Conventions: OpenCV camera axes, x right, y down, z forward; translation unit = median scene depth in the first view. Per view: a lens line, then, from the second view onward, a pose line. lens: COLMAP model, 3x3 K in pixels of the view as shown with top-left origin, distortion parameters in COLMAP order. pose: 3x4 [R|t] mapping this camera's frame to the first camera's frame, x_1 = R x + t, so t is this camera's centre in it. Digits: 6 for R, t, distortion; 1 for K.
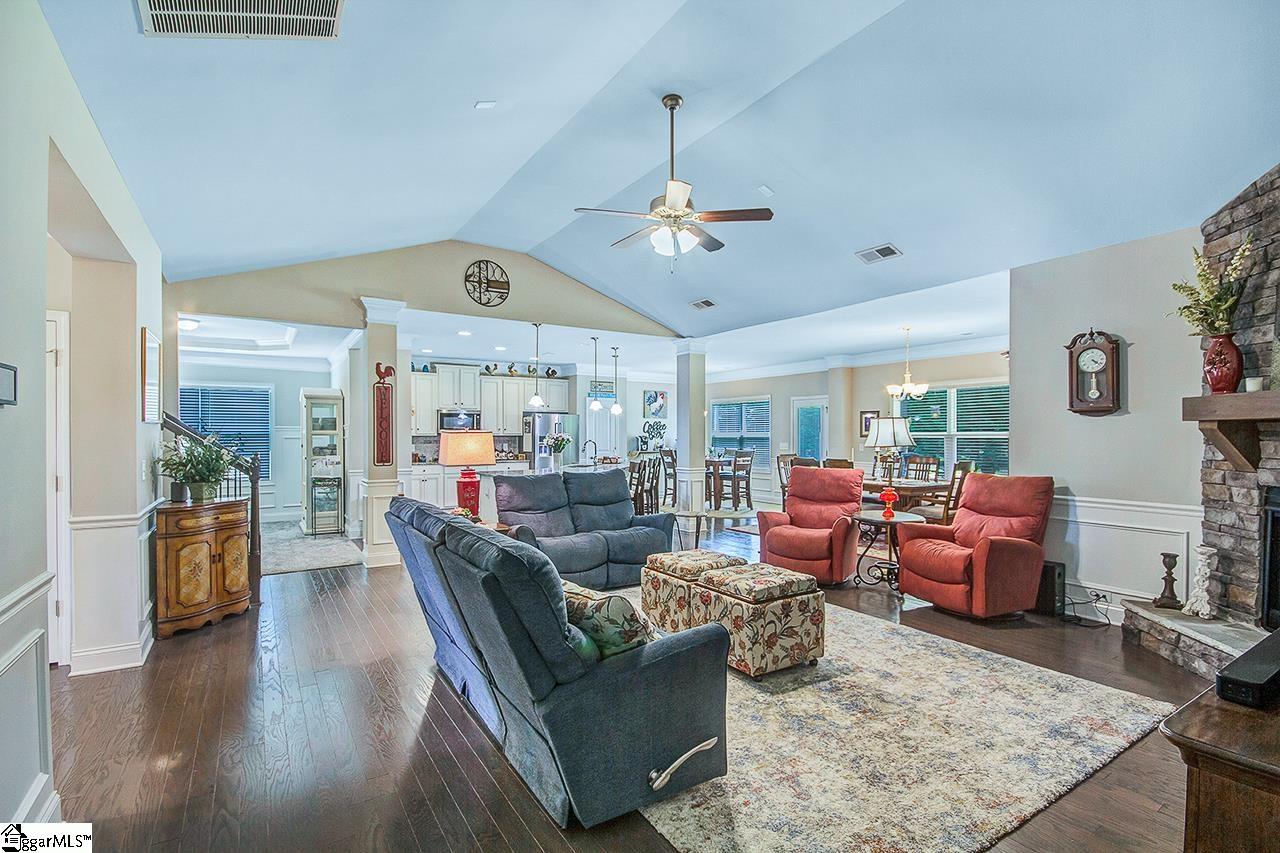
lens RADIAL K [[612.9, 0, 633.8], [0, 612.9, 437.3], [0, 0, 1]] dist [-0.000646, 0.001669]
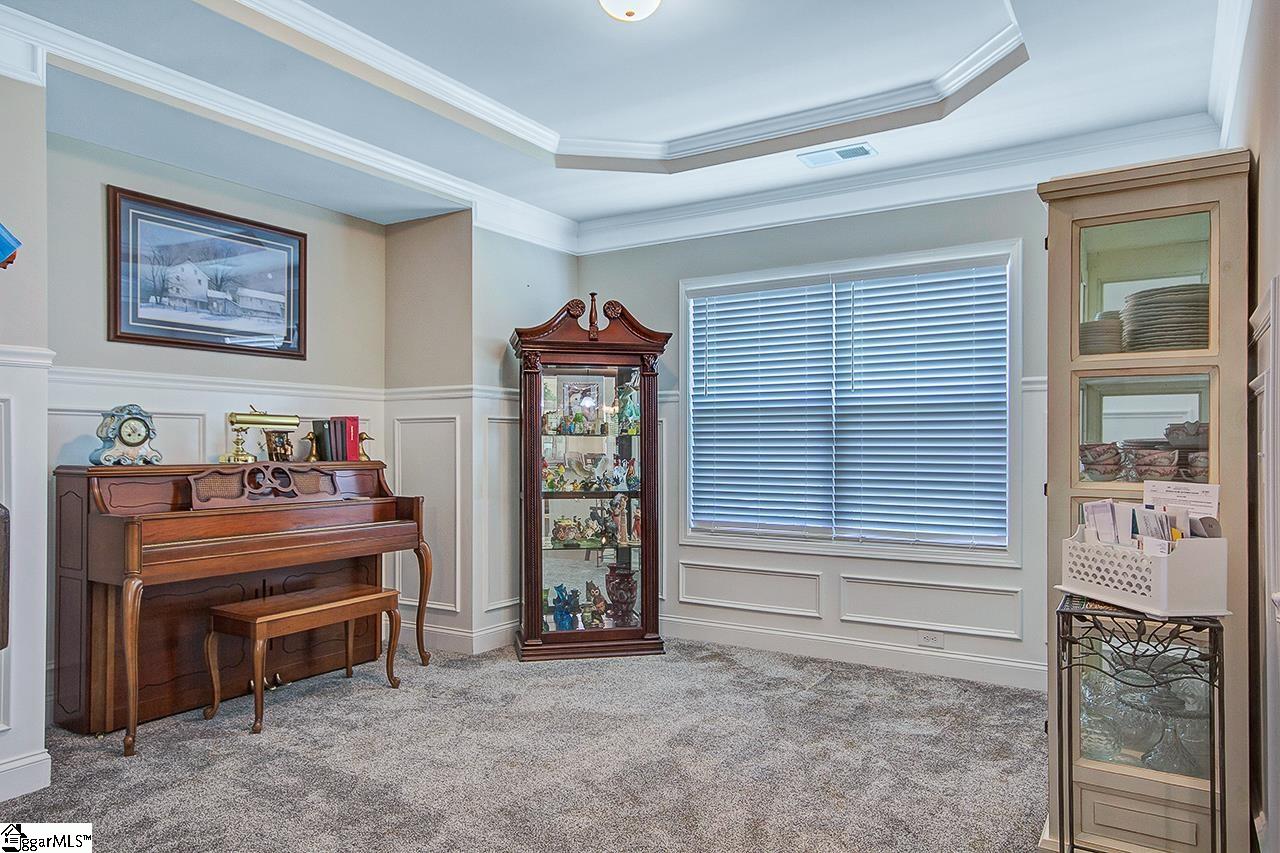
lens RADIAL K [[858.1, 0, 633.1], [0, 858.1, 432.6], [0, 0, 1]] dist [0.004219, 0.000636]
pose [[0.444528, -0.005169, -0.895750, -0.268756], [-0.000285, 0.999982, -0.005912, 0.013293], [0.895765, 0.002884, 0.444519, 0.595096]]
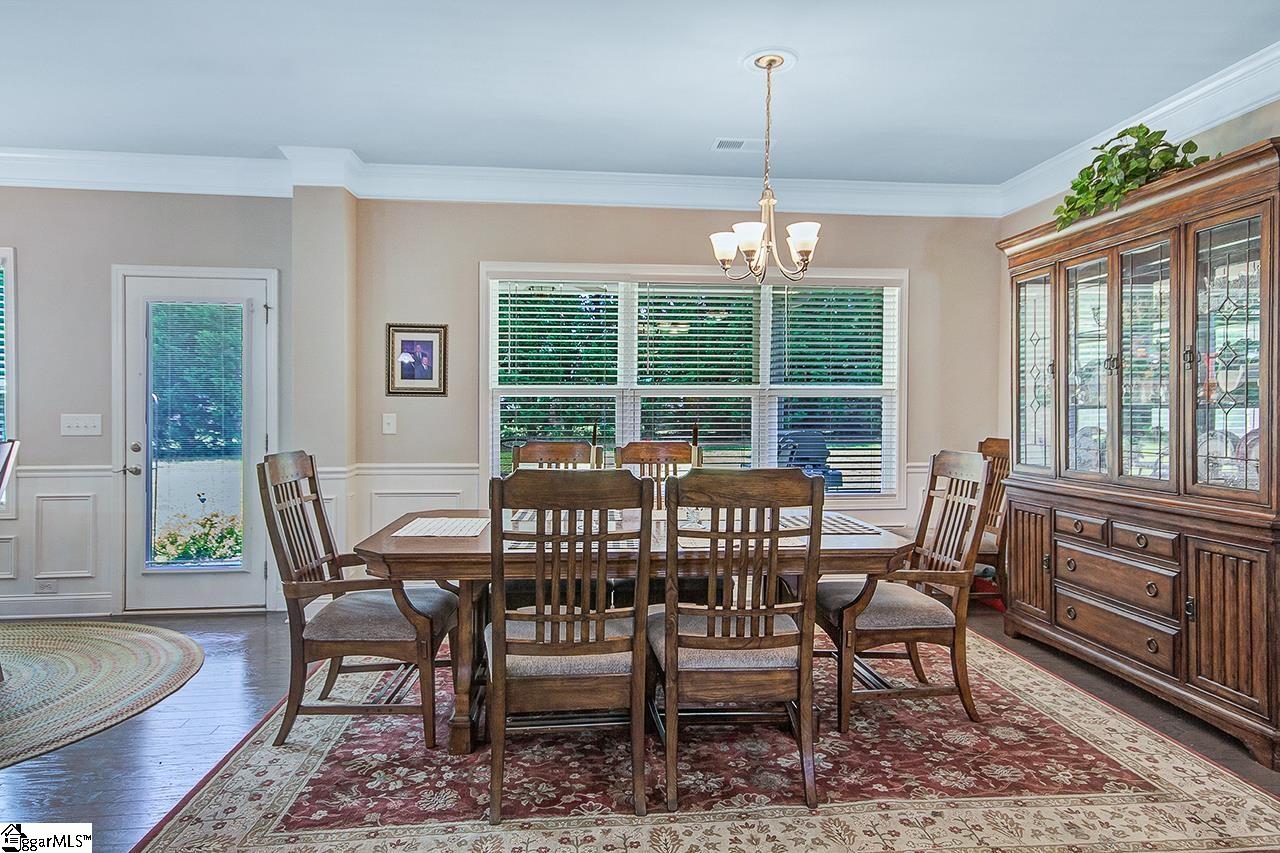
lens RADIAL K [[785.2, 0, 646.0], [0, 785.2, 411.5], [0, 0, 1]] dist [0.025869, 0.001262]
pose [[0.459227, 0.000913, 0.888318, 0.026710], [-0.000676, 1.000000, -0.000678, 0.009583], [-0.888319, -0.000289, 0.459227, 0.653936]]
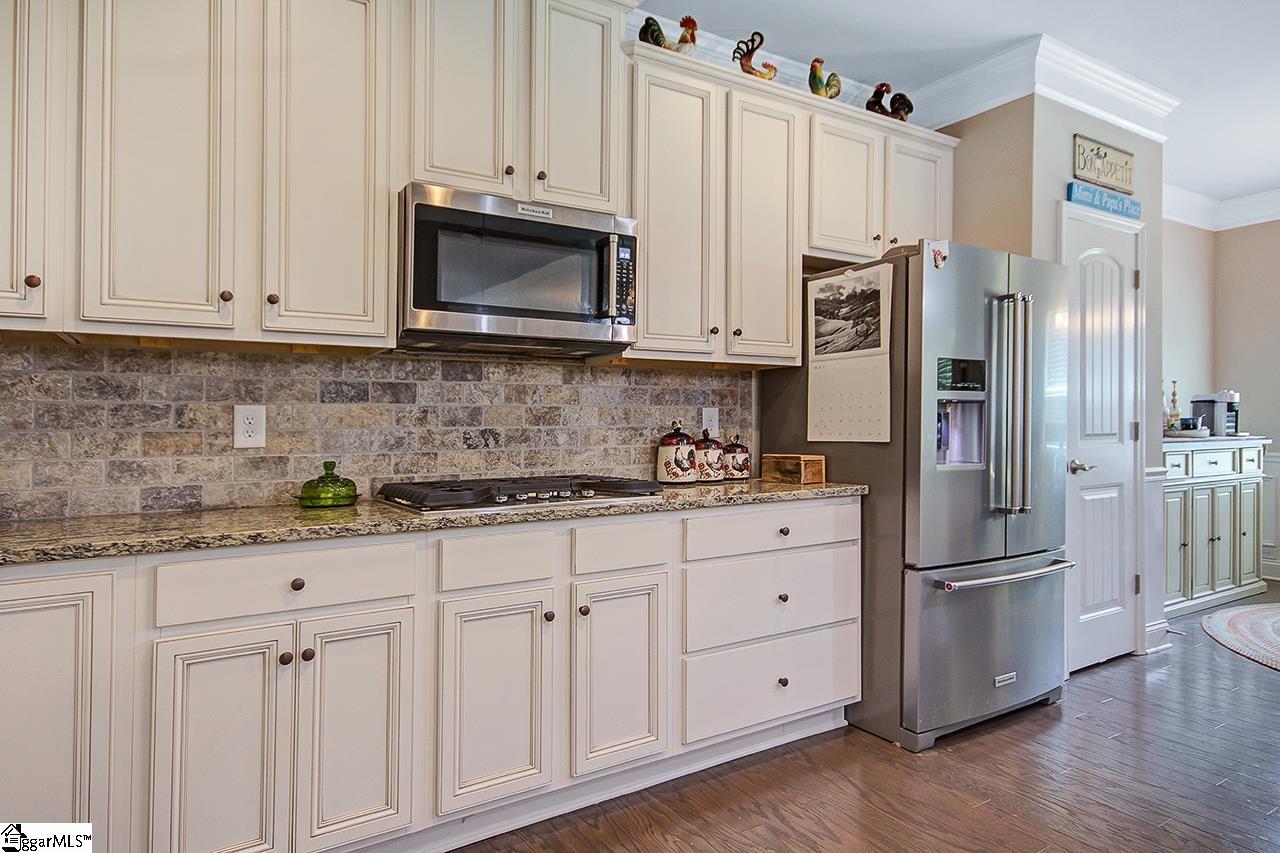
lens RADIAL K [[727.6, 0, 633.5], [0, 727.6, 427.1], [0, 0, 1]] dist [0.006805, 0.008511]
pose [[0.999798, -0.005445, -0.019338, -0.263031], [0.005411, 0.999984, -0.001799, 0.020337], [0.019348, 0.001694, 0.999811, 0.831586]]
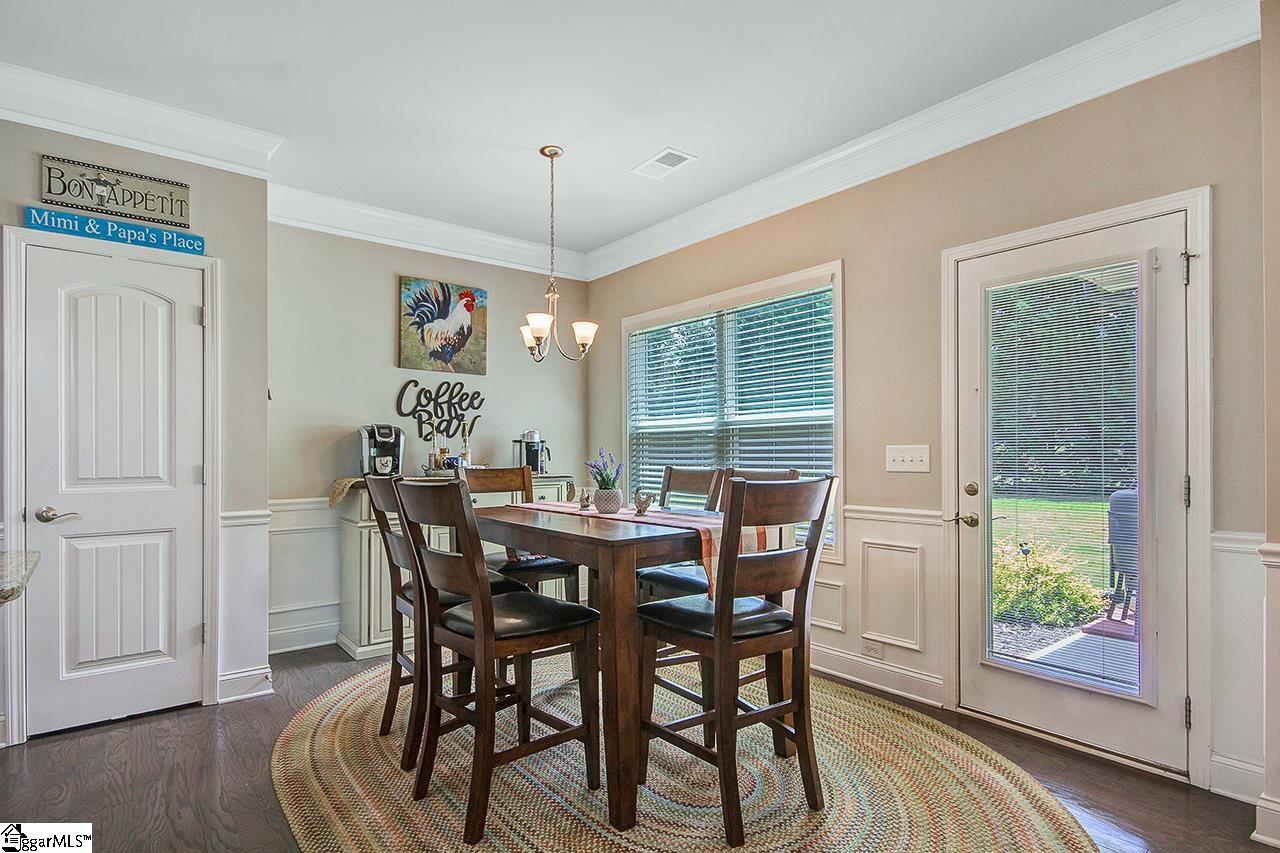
lens RADIAL K [[657.9, 0, 640.7], [0, 657.9, 458.7], [0, 0, 1]] dist [0.012097, -0.002009]
pose [[0.994226, -0.002868, 0.107269, 0.127797], [0.002428, 0.999988, 0.004231, 0.015301], [-0.107280, -0.003947, 0.994221, 0.860091]]
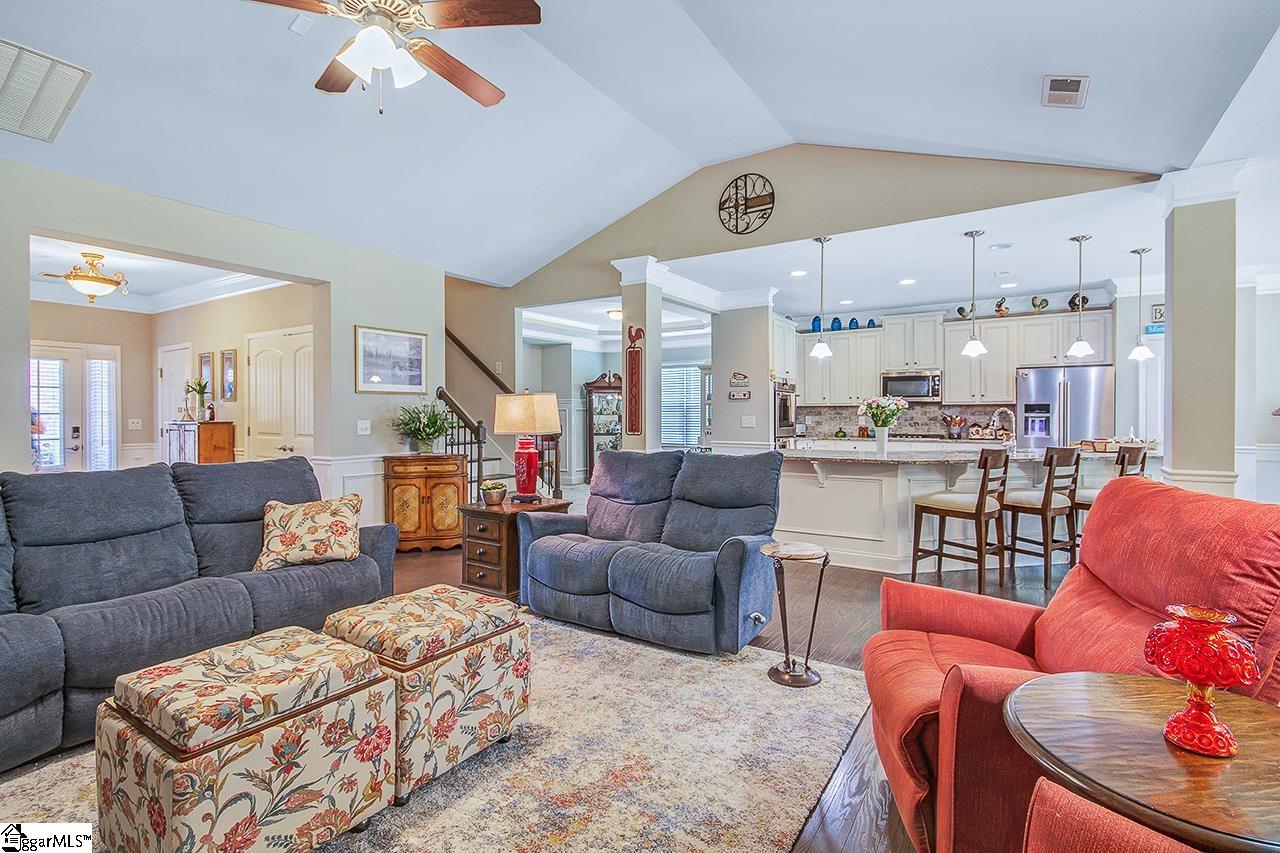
lens RADIAL K [[612.9, 0, 636.3], [0, 612.9, 425.8], [0, 0, 1]] dist [-0.000646, 0.001669]
pose [[0.415260, 0.019577, -0.909492, 0.285579], [-0.000280, 0.999771, 0.021392, 0.007639], [0.909703, -0.008628, 0.415171, 0.385461]]
